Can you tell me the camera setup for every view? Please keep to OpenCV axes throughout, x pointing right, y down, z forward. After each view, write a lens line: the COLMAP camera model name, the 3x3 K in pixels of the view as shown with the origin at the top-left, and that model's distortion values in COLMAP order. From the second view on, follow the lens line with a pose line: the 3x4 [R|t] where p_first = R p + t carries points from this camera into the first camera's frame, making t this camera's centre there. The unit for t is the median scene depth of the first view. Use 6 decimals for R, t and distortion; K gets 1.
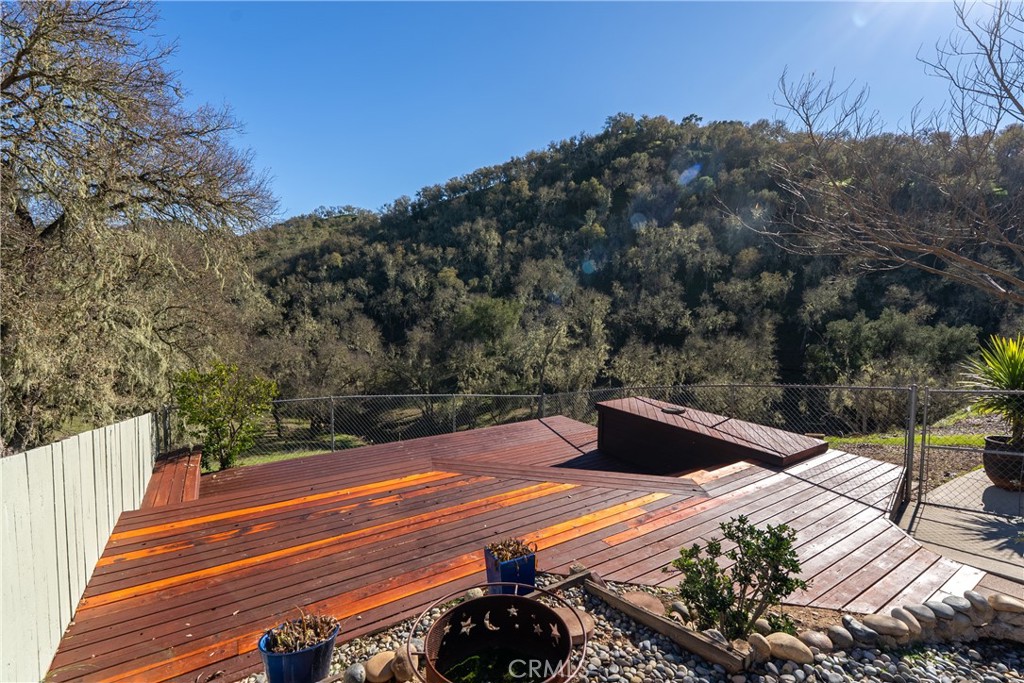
lens RADIAL K [[461.4, 0, 512.3], [0, 461.4, 338.3], [0, 0, 1]] dist [-0.002252, 0.001995]
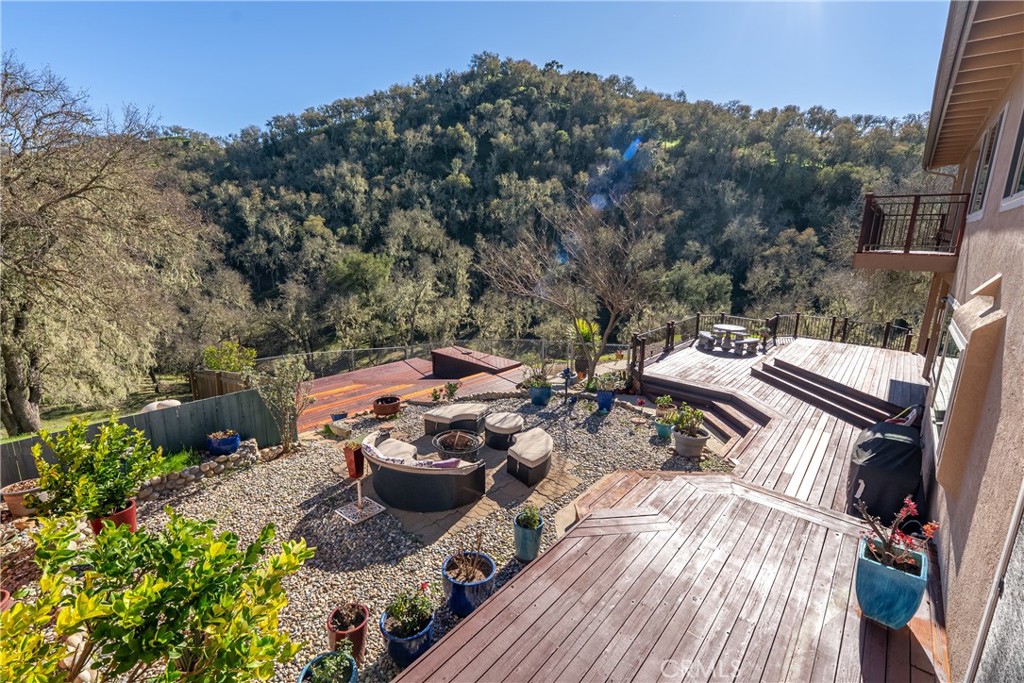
lens RADIAL K [[460.6, 0, 511.0], [0, 460.6, 338.0], [0, 0, 1]] dist [-0.001476, 0.000695]
pose [[0.964668, -0.048876, 0.258894, 0.000365], [0.014844, 0.991164, 0.131809, -0.015632], [-0.263049, -0.123309, 0.956870, -0.089869]]
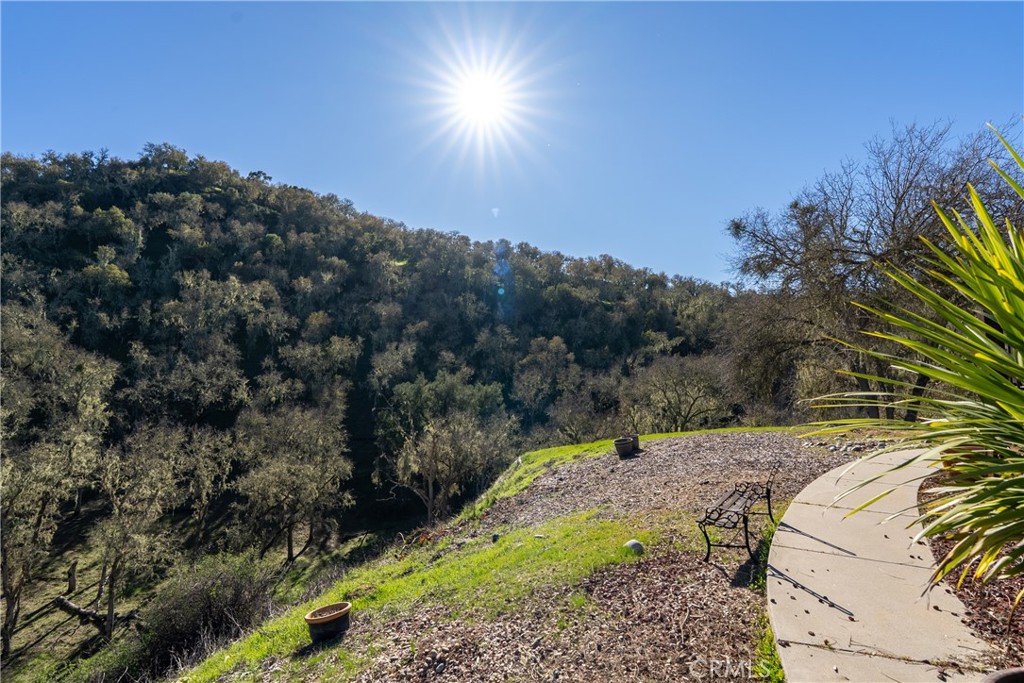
lens RADIAL K [[487.7, 0, 512.4], [0, 487.7, 337.6], [0, 0, 1]] dist [-0.000856, 0.000731]
pose [[0.674053, 0.033626, 0.737917, 0.050311], [0.081920, 0.989398, -0.119916, 0.005365], [-0.734127, 0.141280, 0.664152, 0.065781]]
